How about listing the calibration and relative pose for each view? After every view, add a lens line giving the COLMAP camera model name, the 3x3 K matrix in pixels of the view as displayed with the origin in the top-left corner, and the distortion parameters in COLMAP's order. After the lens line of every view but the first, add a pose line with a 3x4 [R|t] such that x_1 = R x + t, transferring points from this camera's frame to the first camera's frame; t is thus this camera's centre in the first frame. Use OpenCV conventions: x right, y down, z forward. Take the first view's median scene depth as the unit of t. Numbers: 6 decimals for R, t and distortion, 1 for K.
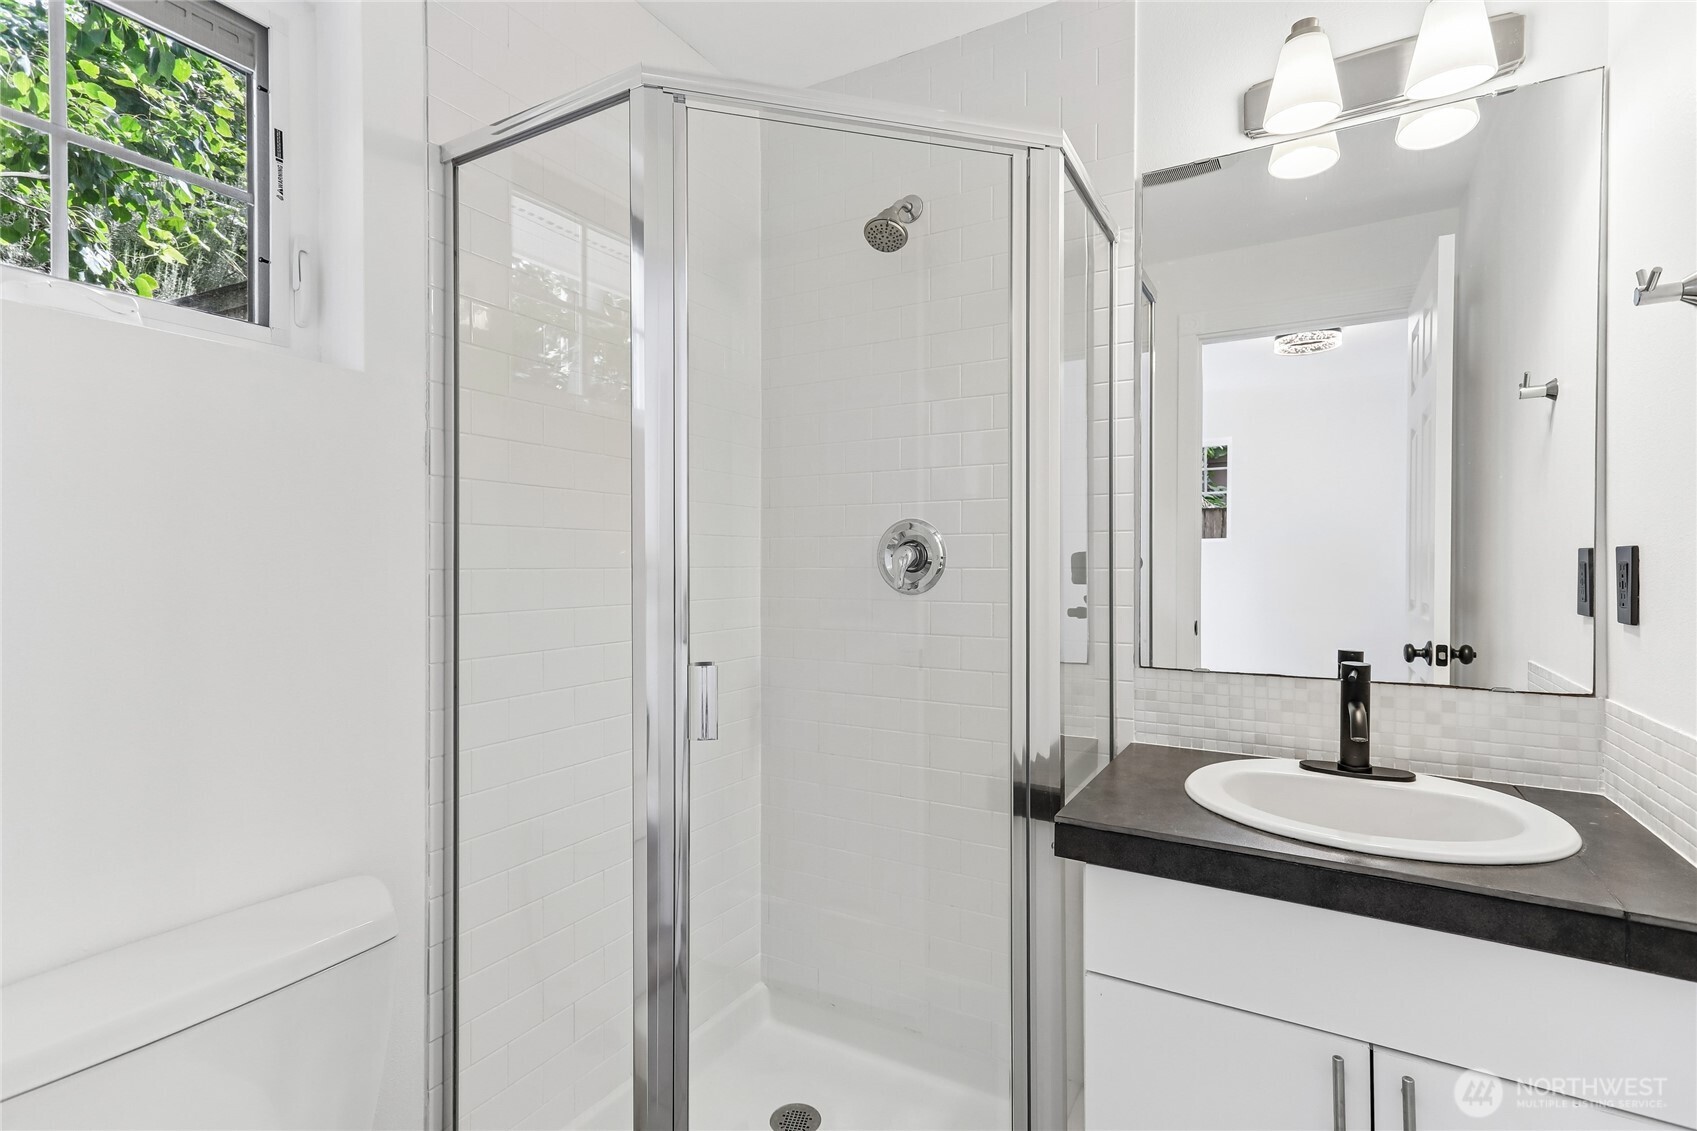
lens RADIAL K [[807.1, 0, 842.0], [0, 807.1, 562.8], [0, 0, 1]] dist [0.005230, 0.006862]
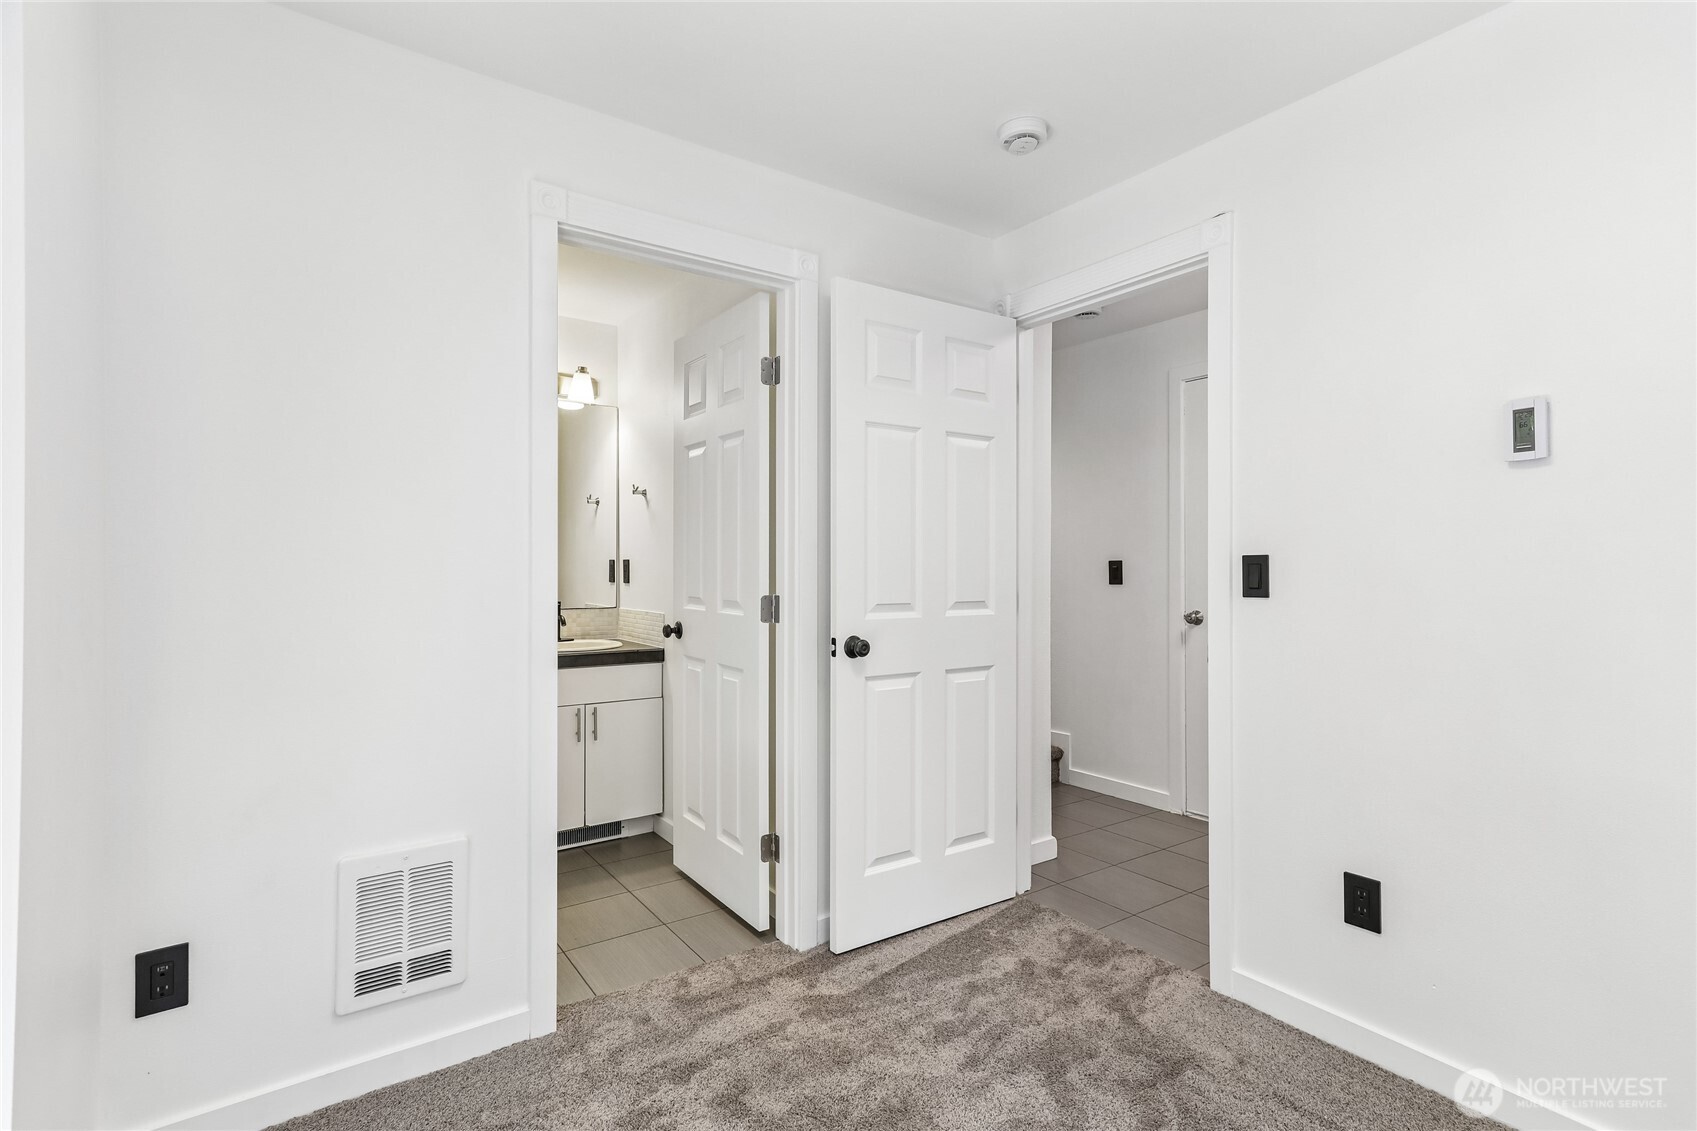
lens RADIAL K [[807.1, 0, 845.3], [0, 807.1, 567.4], [0, 0, 1]] dist [0.005230, 0.006862]
pose [[0.412830, 0.007082, 0.910781, -1.523351], [-0.000747, 0.999972, -0.007437, 0.033294], [-0.910808, 0.002390, 0.412824, -1.066603]]
